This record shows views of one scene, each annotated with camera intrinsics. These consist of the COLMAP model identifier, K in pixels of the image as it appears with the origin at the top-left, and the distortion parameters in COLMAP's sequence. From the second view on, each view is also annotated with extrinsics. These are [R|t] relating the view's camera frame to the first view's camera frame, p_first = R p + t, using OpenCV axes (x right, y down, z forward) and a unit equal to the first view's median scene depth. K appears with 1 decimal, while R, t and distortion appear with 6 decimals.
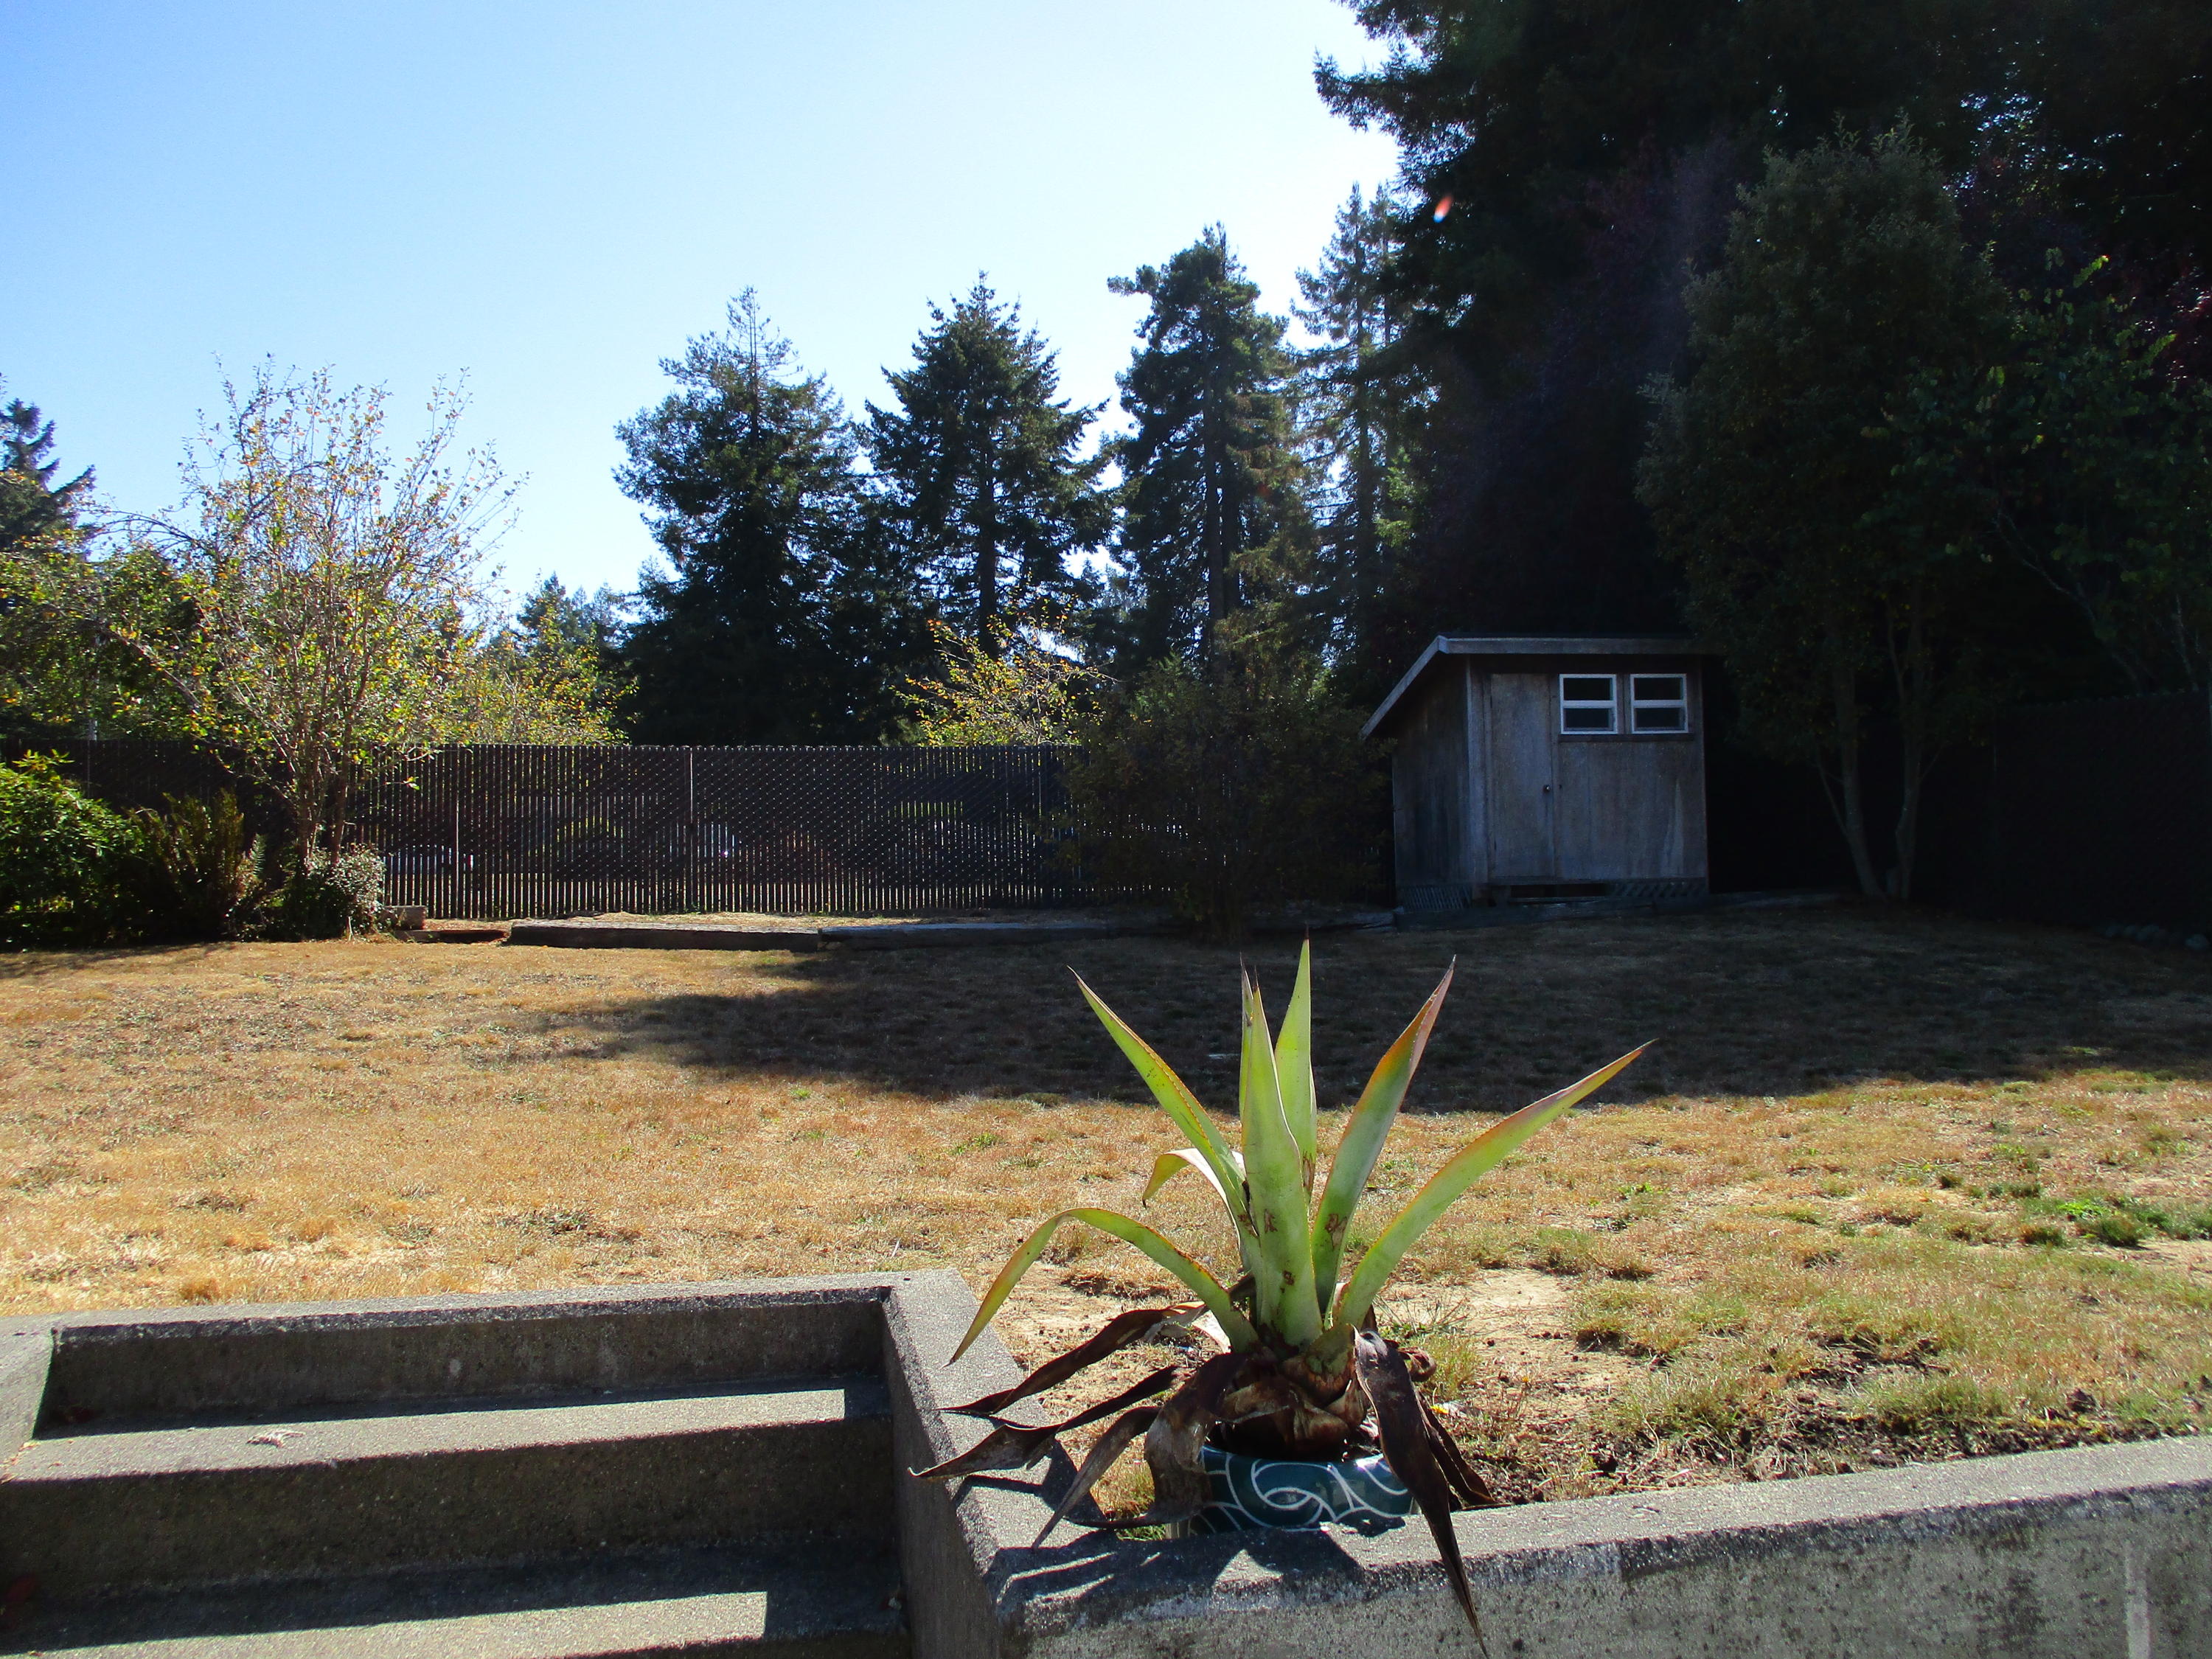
lens RADIAL K [[1853.3, 0, 1106.0], [0, 1853.3, 829.5], [0, 0, 1]] dist [-0.027415, 0.021290]
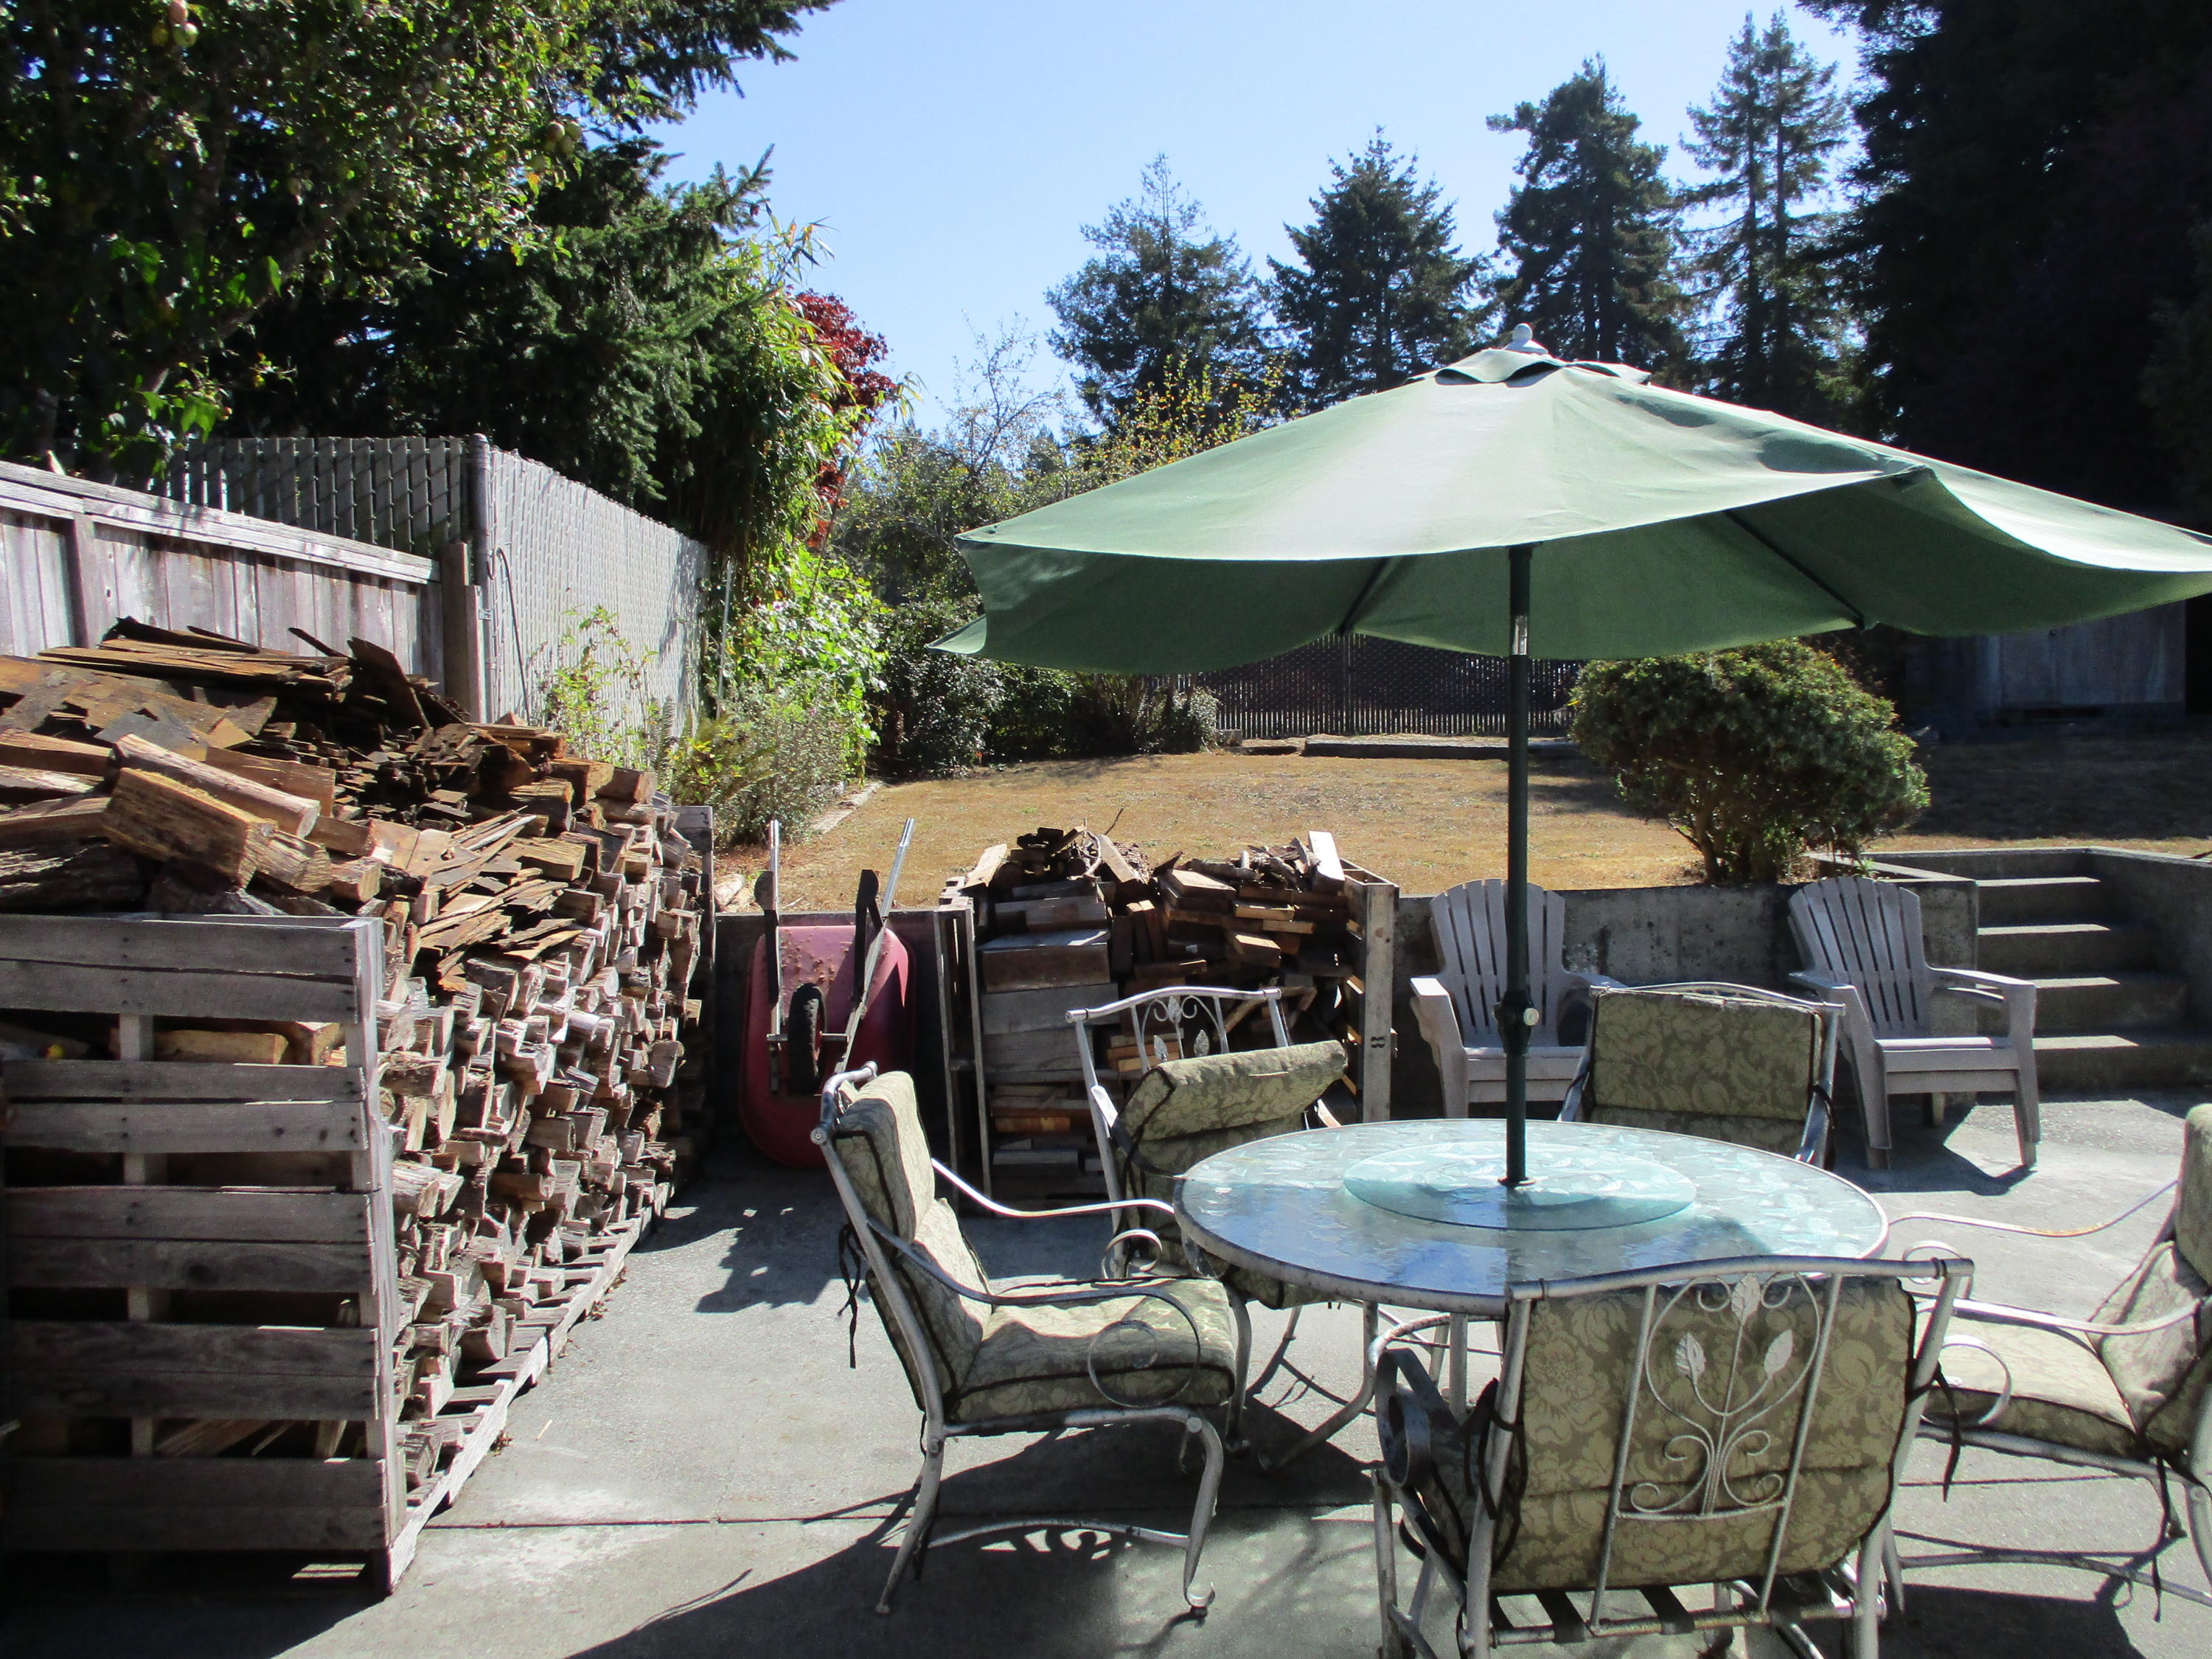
lens RADIAL K [[1853.3, 0, 1106.0], [0, 1853.3, 829.5], [0, 0, 1]] dist [-0.027415, 0.021290]
pose [[0.986724, 0.003014, -0.162381, -0.048643], [0.012132, 0.995666, 0.092202, -0.003023], [0.161955, -0.092948, 0.982411, -0.088717]]
